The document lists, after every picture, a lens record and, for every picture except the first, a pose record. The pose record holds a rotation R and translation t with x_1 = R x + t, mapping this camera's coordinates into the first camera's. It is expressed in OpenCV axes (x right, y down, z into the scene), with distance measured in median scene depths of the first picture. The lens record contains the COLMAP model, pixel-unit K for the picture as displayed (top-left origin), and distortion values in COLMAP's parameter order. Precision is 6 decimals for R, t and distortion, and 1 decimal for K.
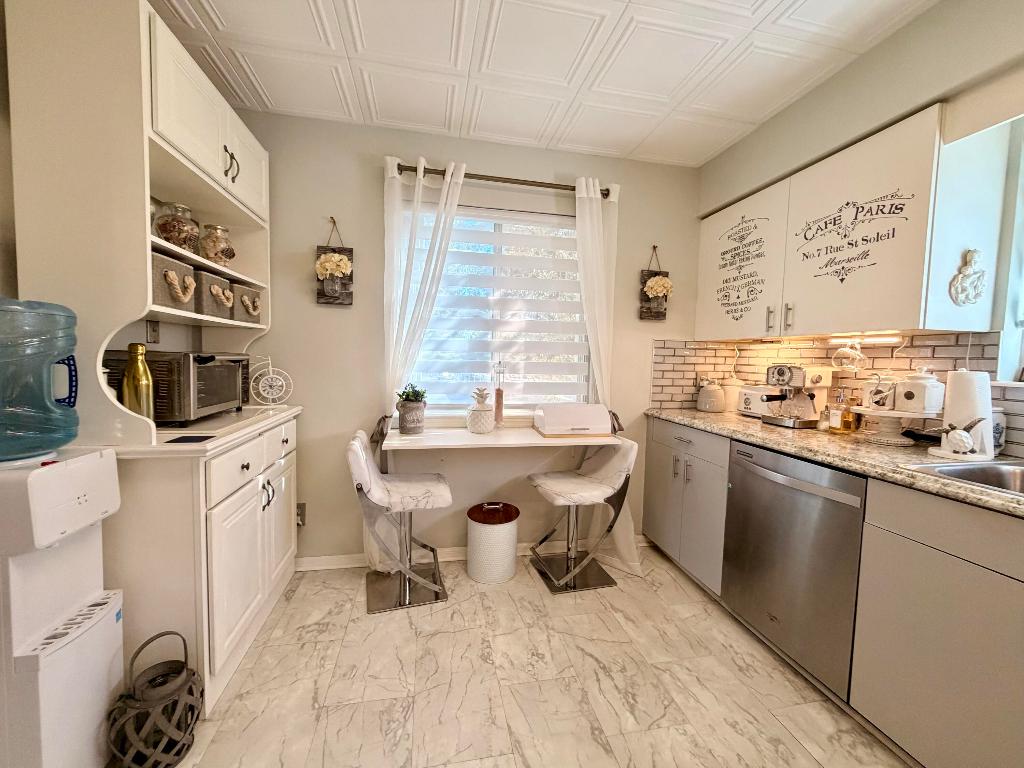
lens RADIAL K [[410.1, 0, 508.4], [0, 410.1, 384.9], [0, 0, 1]] dist [-0.000167, 0.000050]
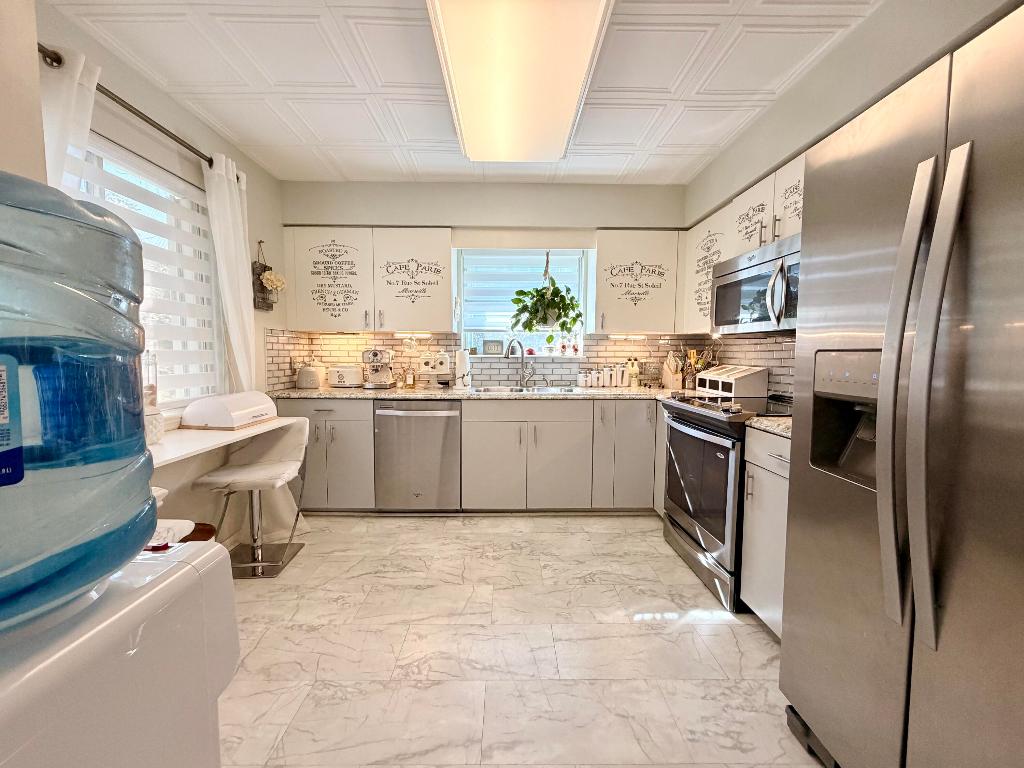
lens RADIAL K [[410.1, 0, 508.4], [0, 410.1, 384.9], [0, 0, 1]] dist [-0.000167, 0.000050]
pose [[0.186518, -0.097730, 0.977579, -0.887655], [0.064805, 0.994097, 0.087017, -0.021384], [-0.980312, 0.047122, 0.191750, 0.254456]]
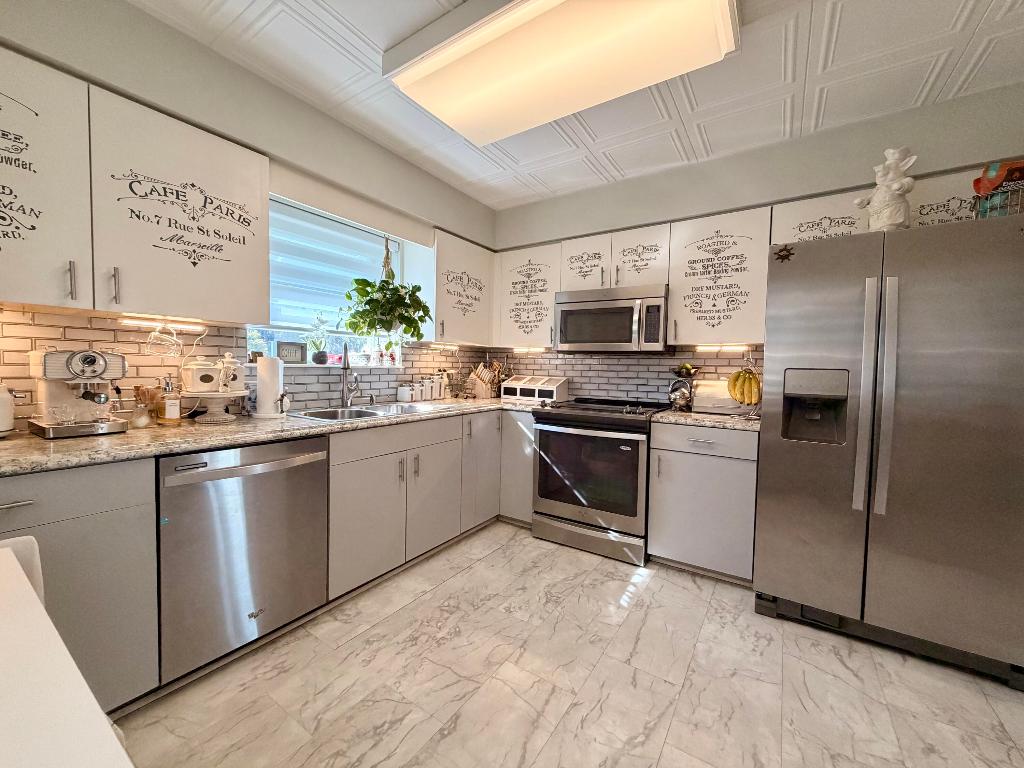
lens RADIAL K [[408.7, 0, 512.0], [0, 408.7, 384.0], [0, 0, 1]] dist [-0.001105, 0.000389]
pose [[-0.709826, -0.066600, 0.701222, -0.404320], [0.010651, 0.994391, 0.105226, -0.065564], [-0.704297, 0.082161, -0.705135, 1.151332]]
